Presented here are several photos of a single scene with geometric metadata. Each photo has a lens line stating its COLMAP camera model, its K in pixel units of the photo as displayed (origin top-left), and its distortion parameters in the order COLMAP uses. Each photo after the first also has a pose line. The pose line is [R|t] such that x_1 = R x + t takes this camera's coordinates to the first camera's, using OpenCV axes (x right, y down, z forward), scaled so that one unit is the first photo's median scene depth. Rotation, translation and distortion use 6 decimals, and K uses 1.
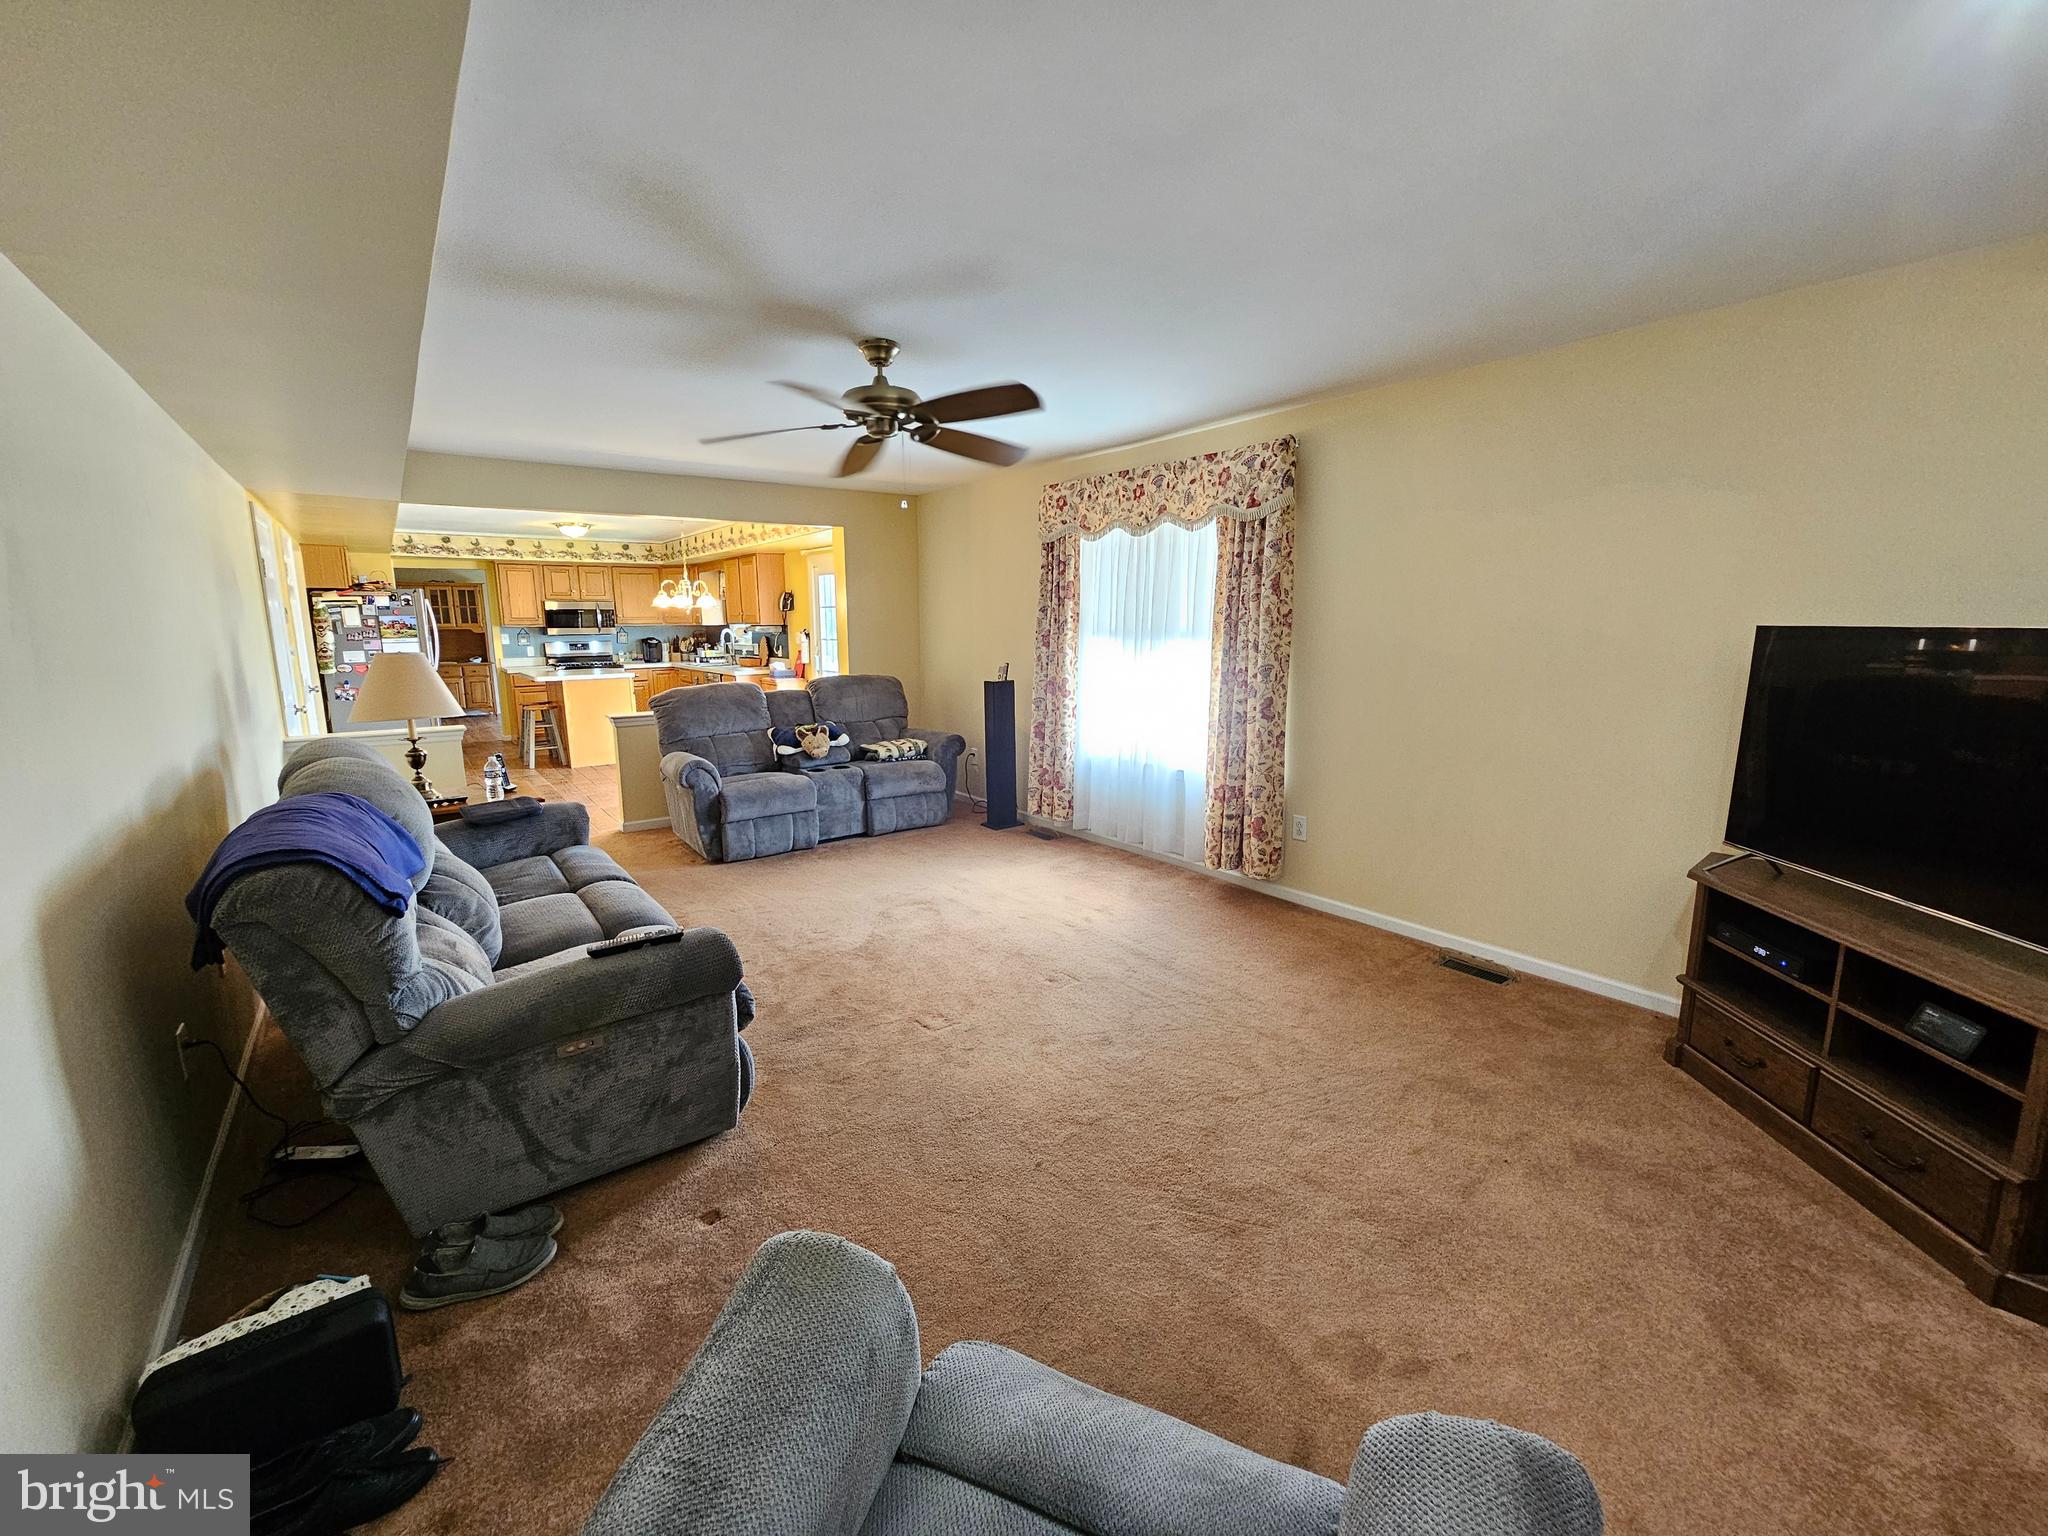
lens RADIAL K [[837.3, 0, 1020.0], [0, 837.3, 762.1], [0, 0, 1]] dist [-0.003582, 0.000726]
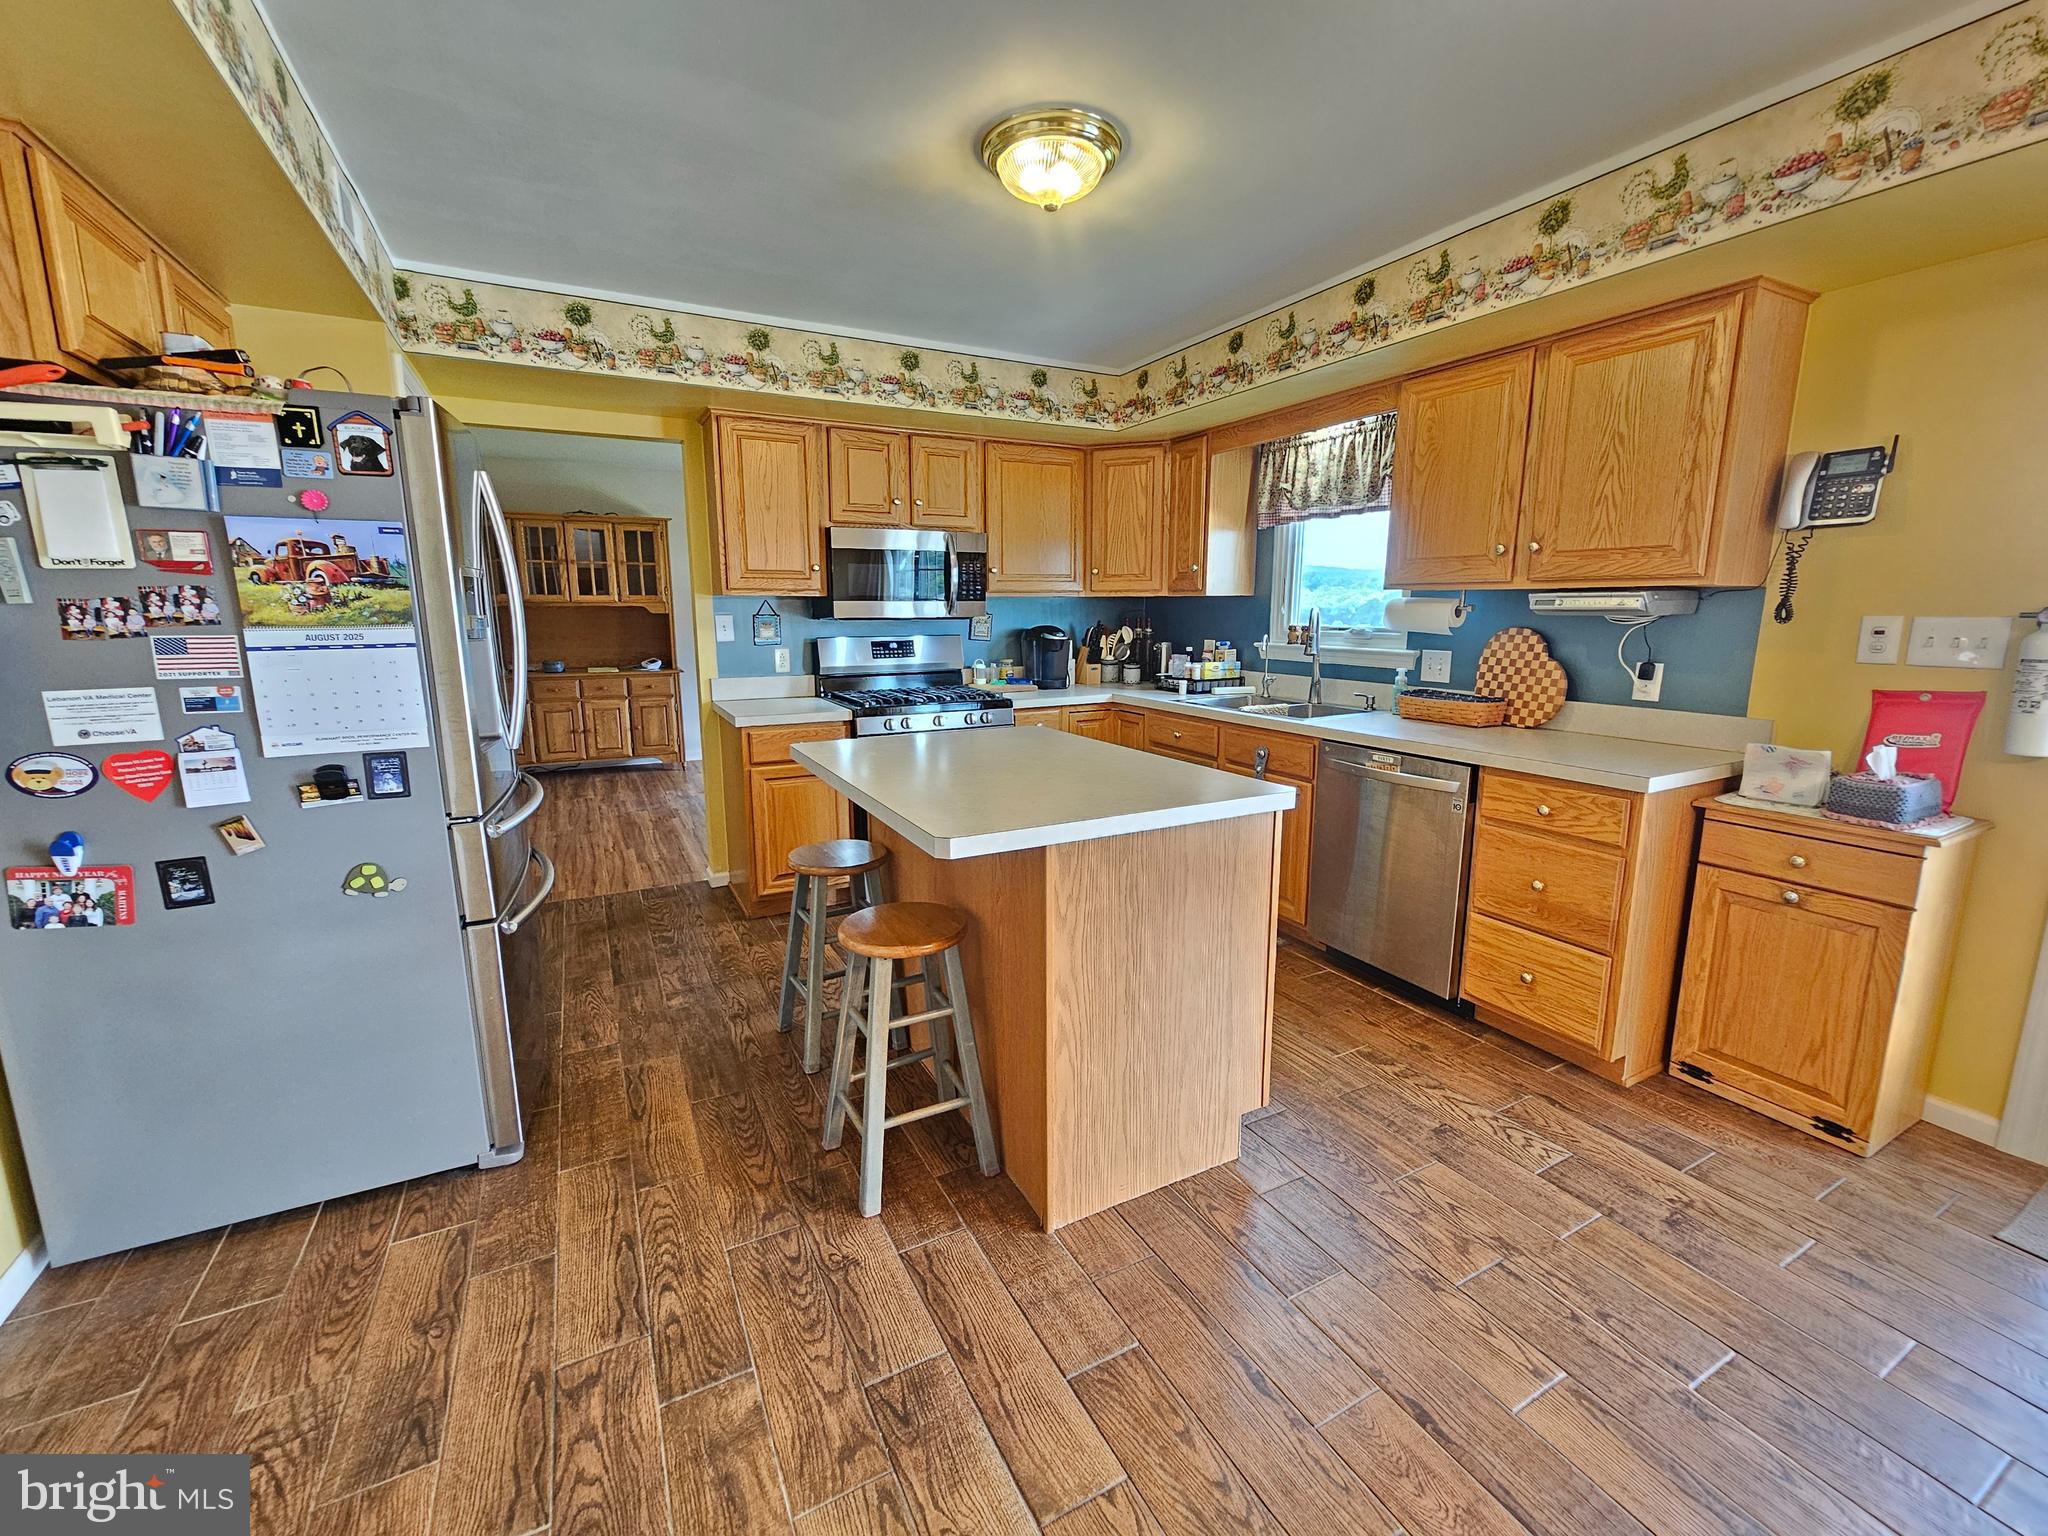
lens RADIAL K [[837.3, 0, 1014.5], [0, 837.3, 755.2], [0, 0, 1]] dist [-0.003582, 0.000726]
pose [[0.986123, 0.034818, -0.162323, -0.472492], [-0.033817, 0.999388, 0.008926, -0.108924], [0.162534, -0.003313, 0.986697, 0.723022]]
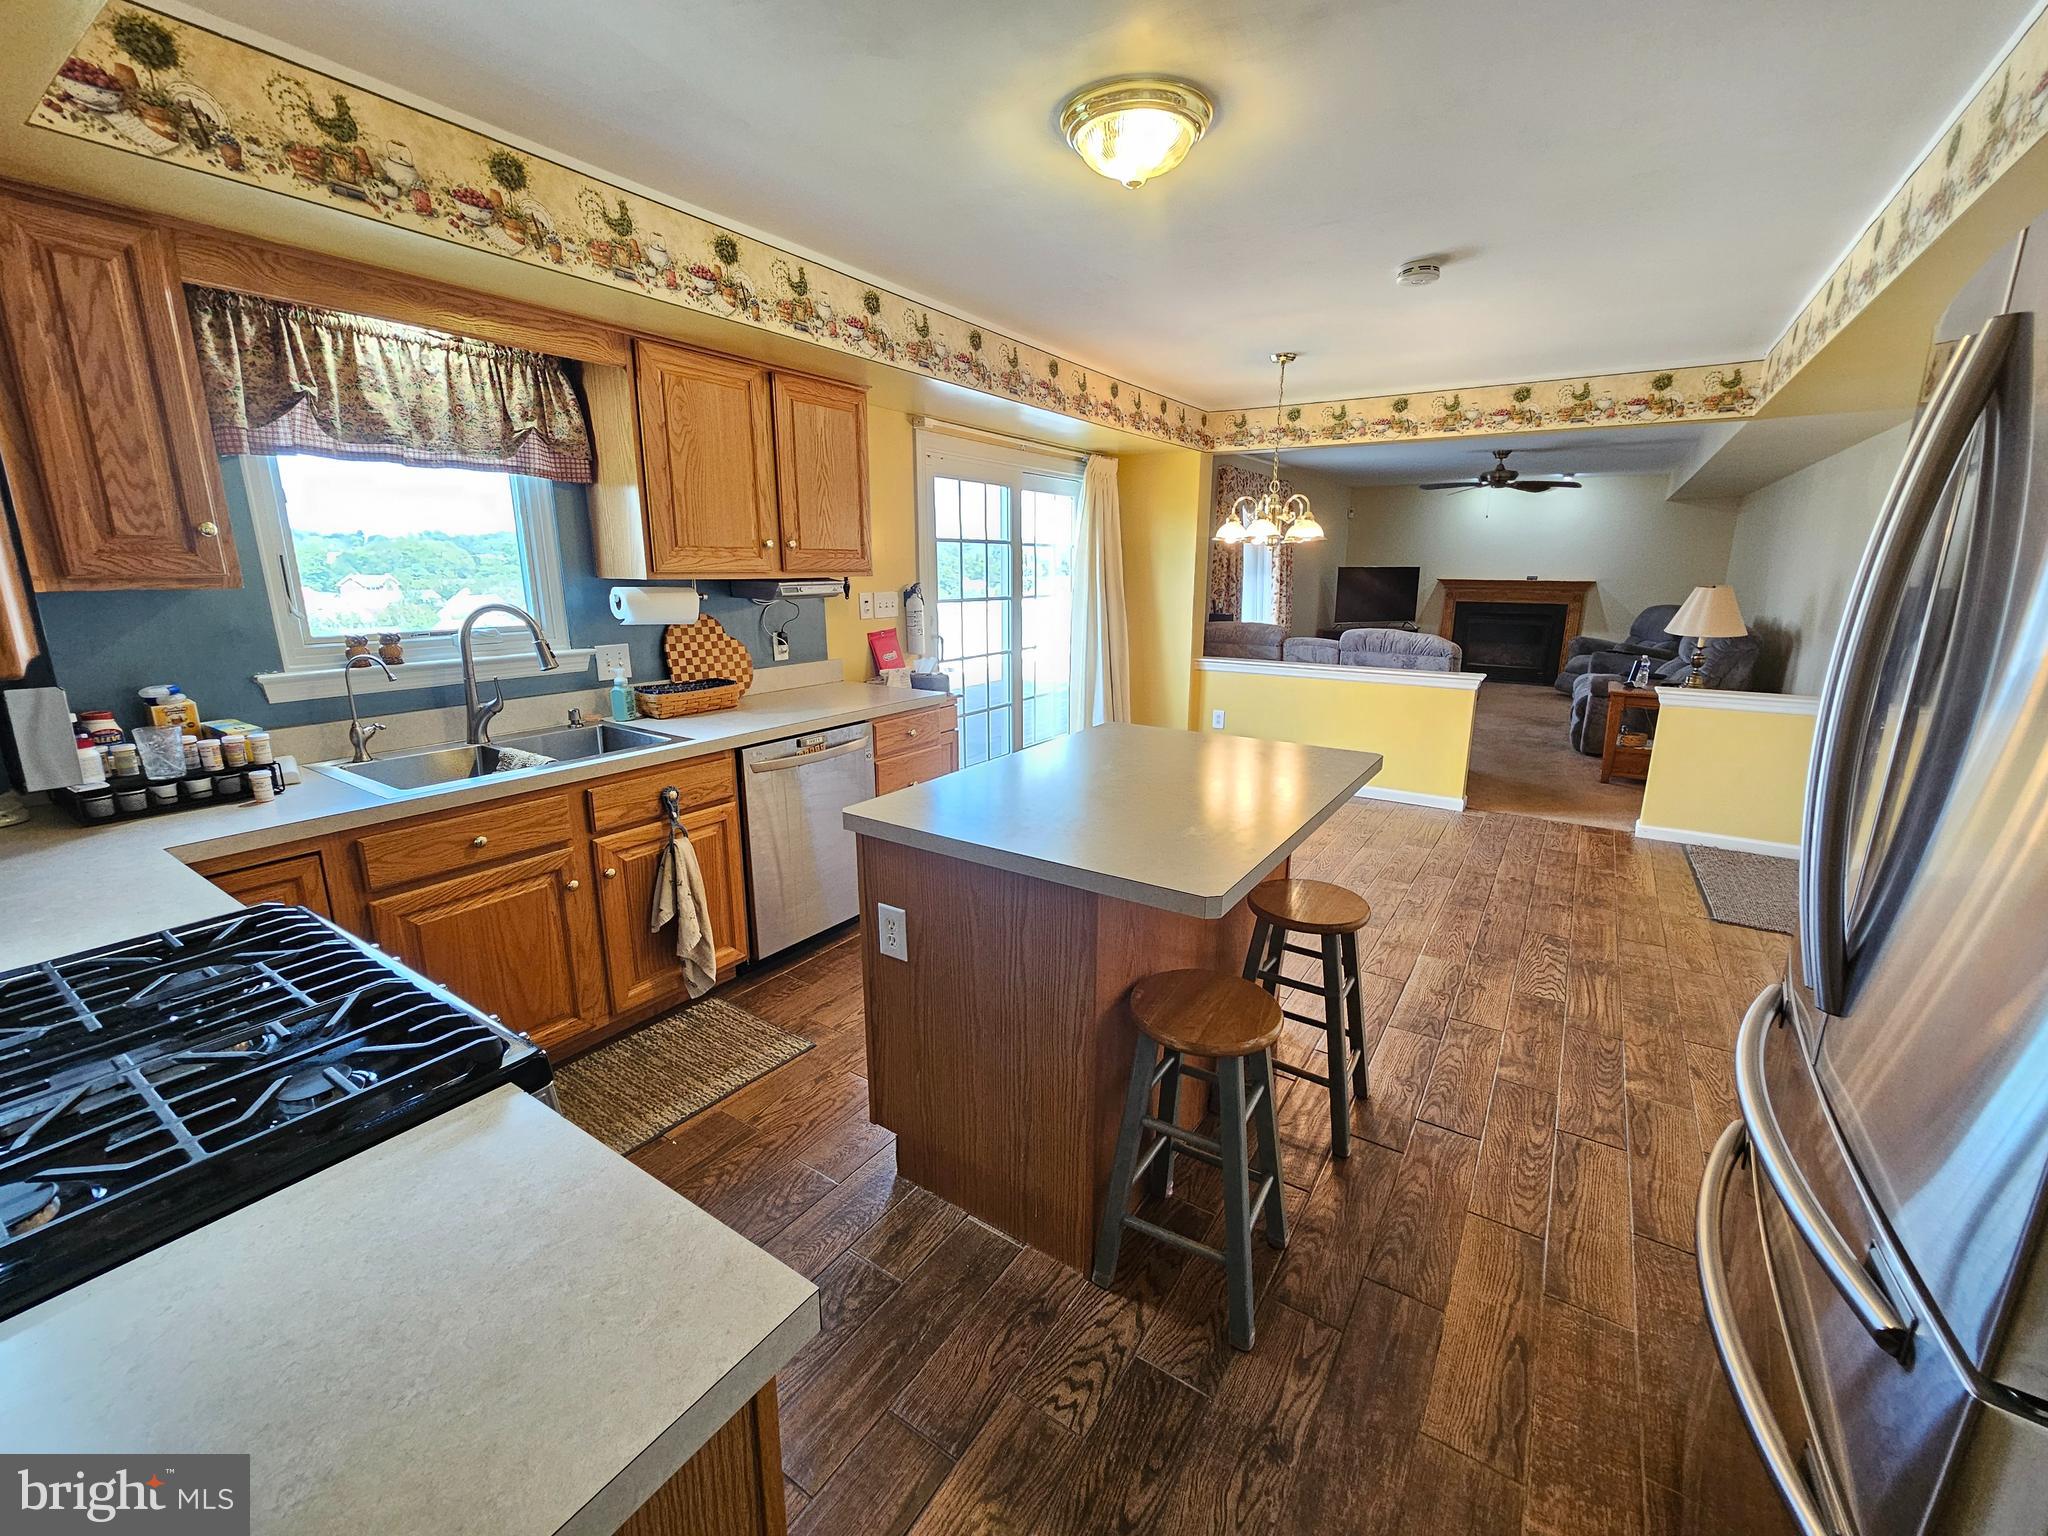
lens RADIAL K [[837.3, 0, 1032.9], [0, 837.3, 762.7], [0, 0, 1]] dist [-0.003582, 0.000726]
pose [[-0.333132, -0.213238, 0.918451, -0.719025], [0.159962, 0.947189, 0.277931, -0.178610], [-0.929212, 0.239505, -0.281429, 1.062828]]
